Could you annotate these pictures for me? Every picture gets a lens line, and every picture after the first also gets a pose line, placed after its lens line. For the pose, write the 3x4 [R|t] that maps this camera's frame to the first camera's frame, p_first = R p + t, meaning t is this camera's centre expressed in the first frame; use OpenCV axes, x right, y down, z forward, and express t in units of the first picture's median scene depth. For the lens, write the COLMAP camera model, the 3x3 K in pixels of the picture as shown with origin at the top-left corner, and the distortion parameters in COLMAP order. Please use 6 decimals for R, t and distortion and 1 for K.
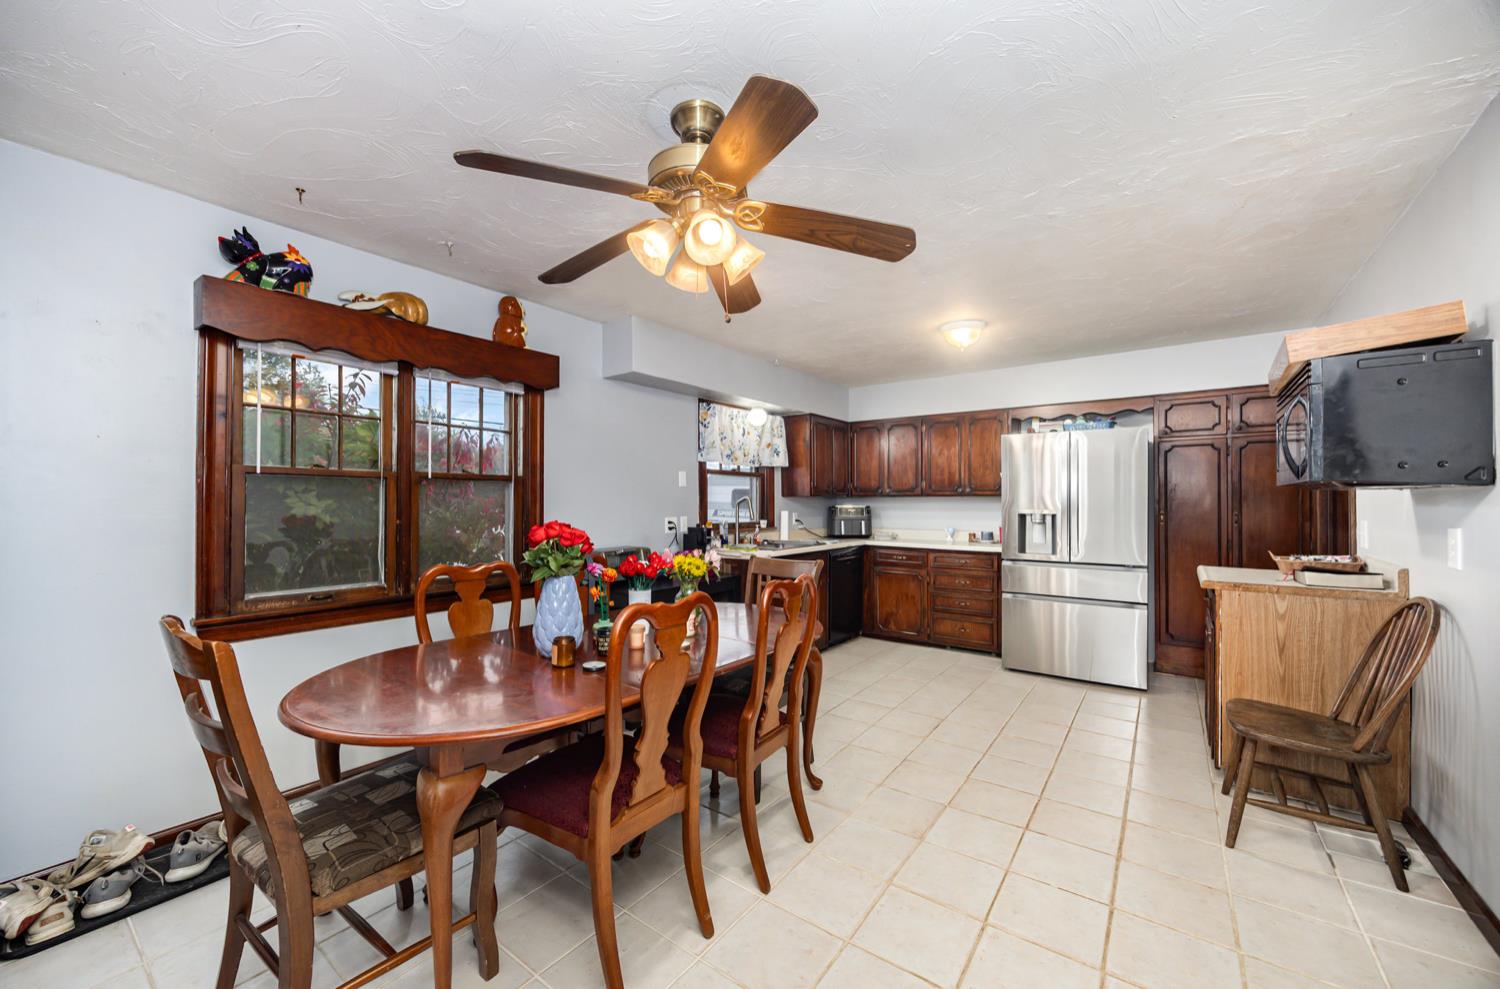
lens RADIAL K [[577.1, 0, 755.7], [0, 577.1, 500.7], [0, 0, 1]] dist [0.000125, 0.000020]
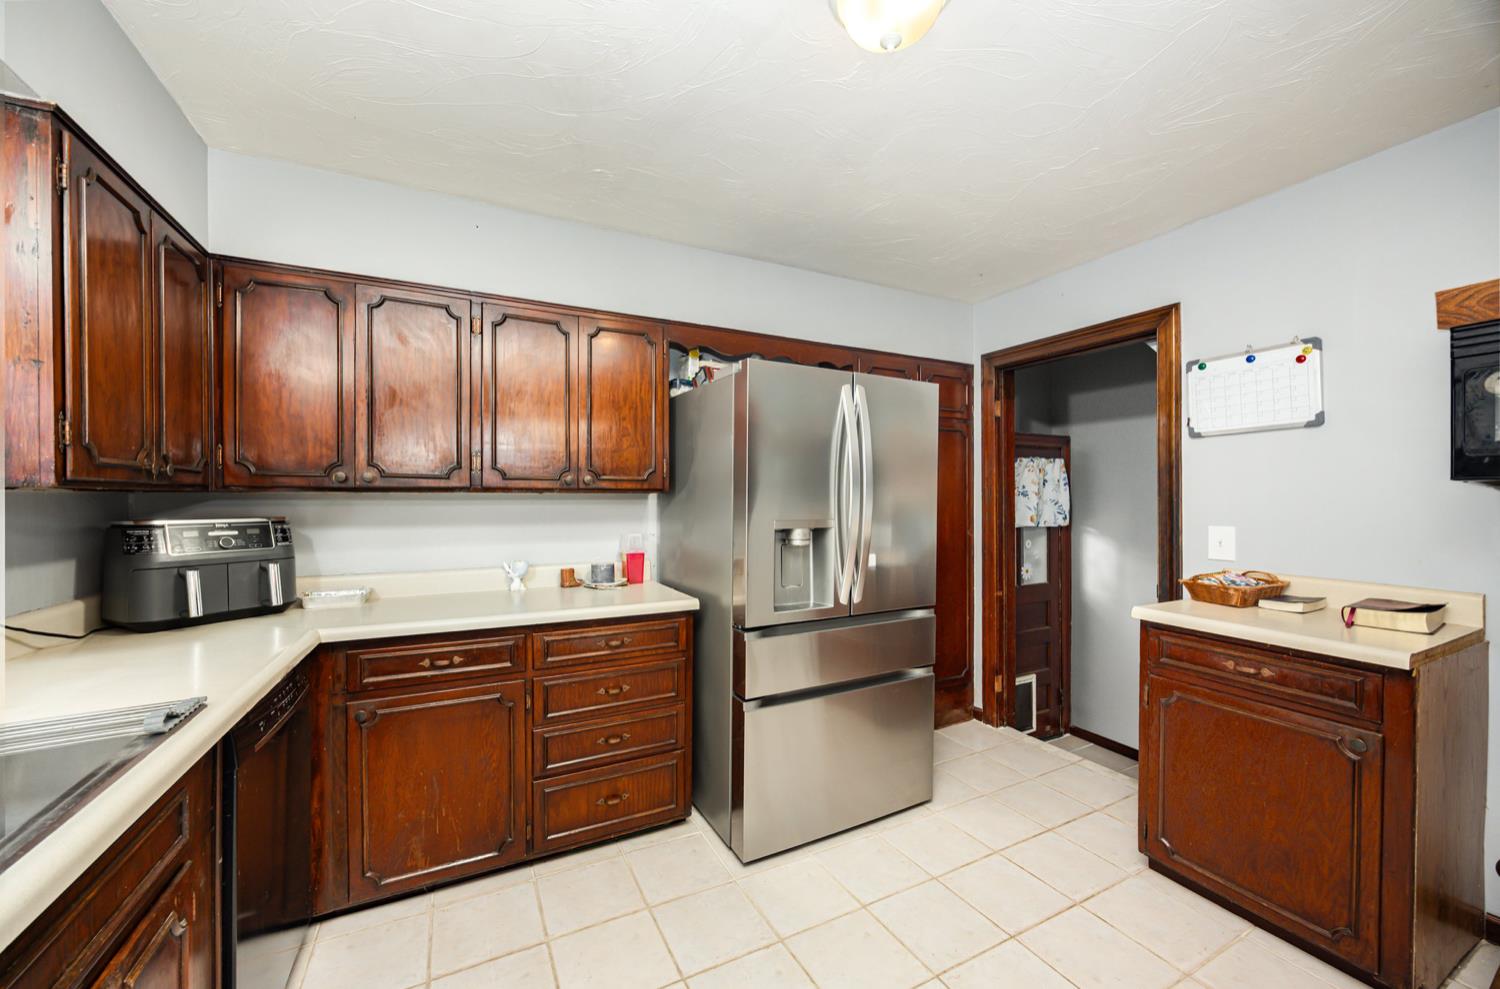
lens RADIAL K [[577.1, 0, 755.7], [0, 577.1, 500.7], [0, 0, 1]] dist [0.000125, 0.000020]
pose [[0.446176, -0.003947, 0.894936, 0.014844], [-0.006002, 0.999955, 0.007403, -0.006528], [-0.894925, -0.008675, 0.446132, 0.725190]]
